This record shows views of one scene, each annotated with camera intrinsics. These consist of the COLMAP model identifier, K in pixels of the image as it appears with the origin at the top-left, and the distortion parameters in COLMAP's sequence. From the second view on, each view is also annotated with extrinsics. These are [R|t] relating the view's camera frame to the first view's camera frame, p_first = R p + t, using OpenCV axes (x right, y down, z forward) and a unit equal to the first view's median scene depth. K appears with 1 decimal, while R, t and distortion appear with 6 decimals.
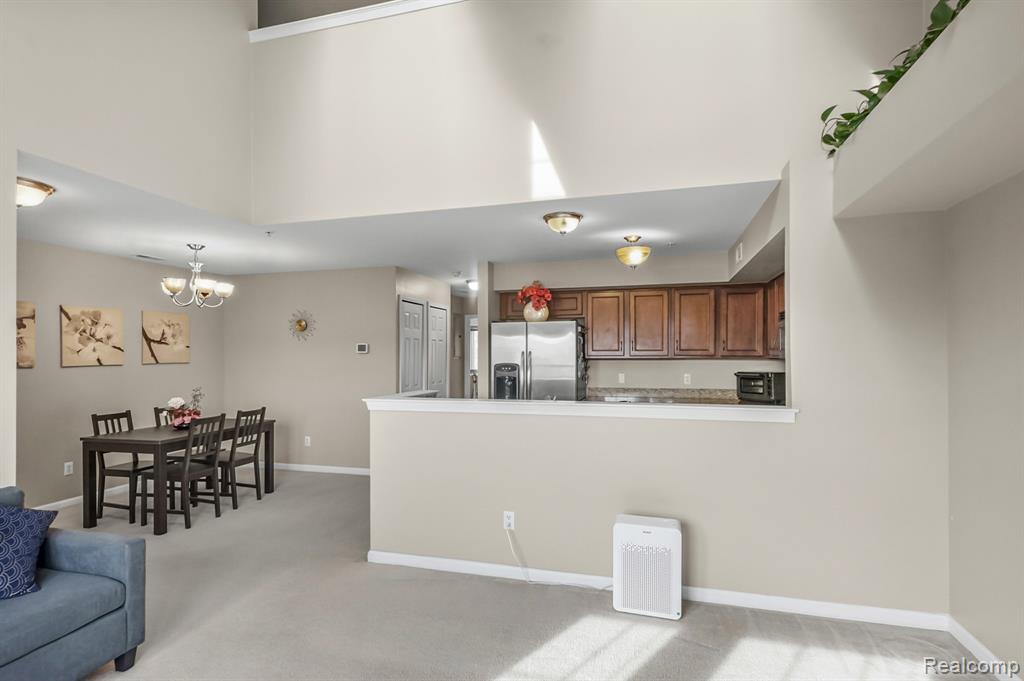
lens RADIAL K [[508.6, 0, 513.6], [0, 508.6, 354.0], [0, 0, 1]] dist [0.000196, 0.000101]
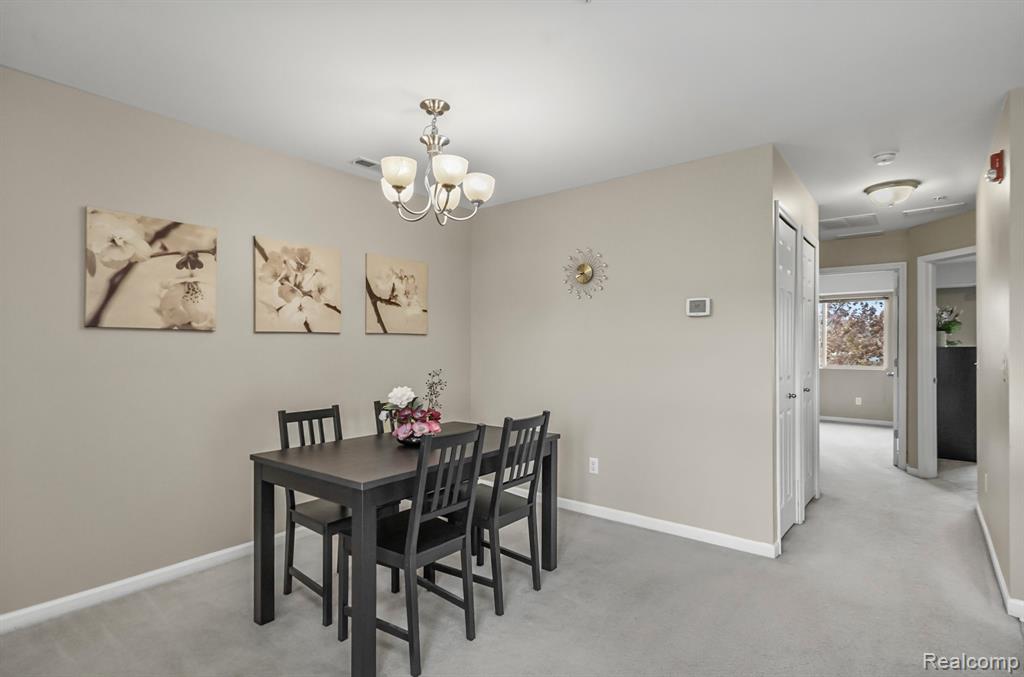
lens RADIAL K [[508.6, 0, 513.6], [0, 508.6, 352.0], [0, 0, 1]] dist [0.000196, 0.000101]
pose [[0.916754, 0.007601, -0.399379, -0.320959], [-0.005159, 0.999961, 0.007188, 0.042262], [0.399418, -0.004529, 0.916758, 0.522132]]
